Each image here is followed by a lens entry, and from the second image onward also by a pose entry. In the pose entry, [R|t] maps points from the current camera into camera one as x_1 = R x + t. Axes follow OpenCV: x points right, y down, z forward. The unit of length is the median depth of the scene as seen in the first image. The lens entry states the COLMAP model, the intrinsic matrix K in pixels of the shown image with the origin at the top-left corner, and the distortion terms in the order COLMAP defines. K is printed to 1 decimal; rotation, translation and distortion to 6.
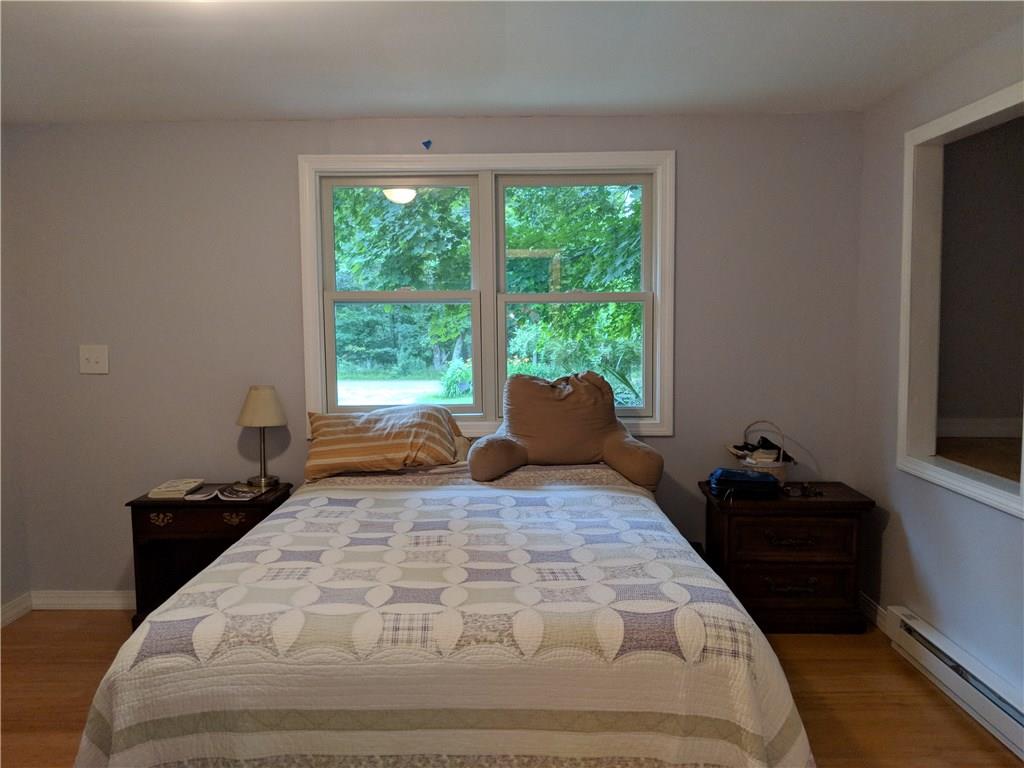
lens RADIAL K [[819.7, 0, 512.3], [0, 819.7, 375.1], [0, 0, 1]] dist [0.108602, -0.205965]
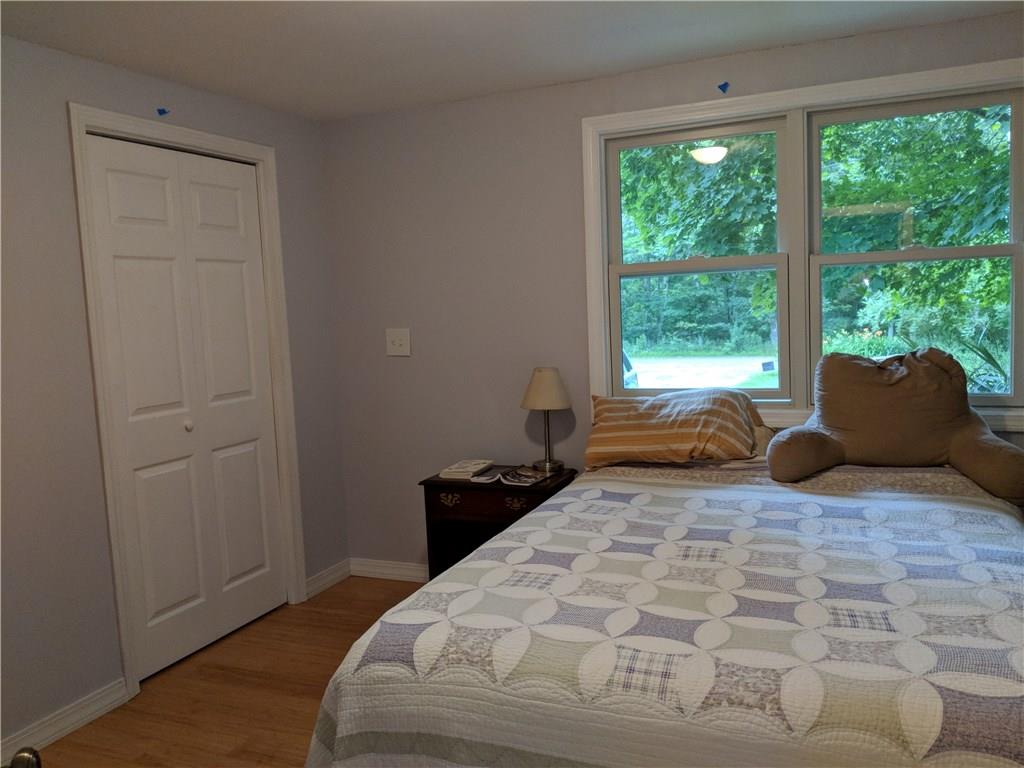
lens RADIAL K [[819.7, 0, 512.3], [0, 819.7, 375.1], [0, 0, 1]] dist [0.108602, -0.205965]
pose [[0.918822, 0.002551, -0.394664, 0.041952], [0.008867, 0.999593, 0.027104, -0.004924], [0.394572, -0.028403, 0.918426, 0.114781]]
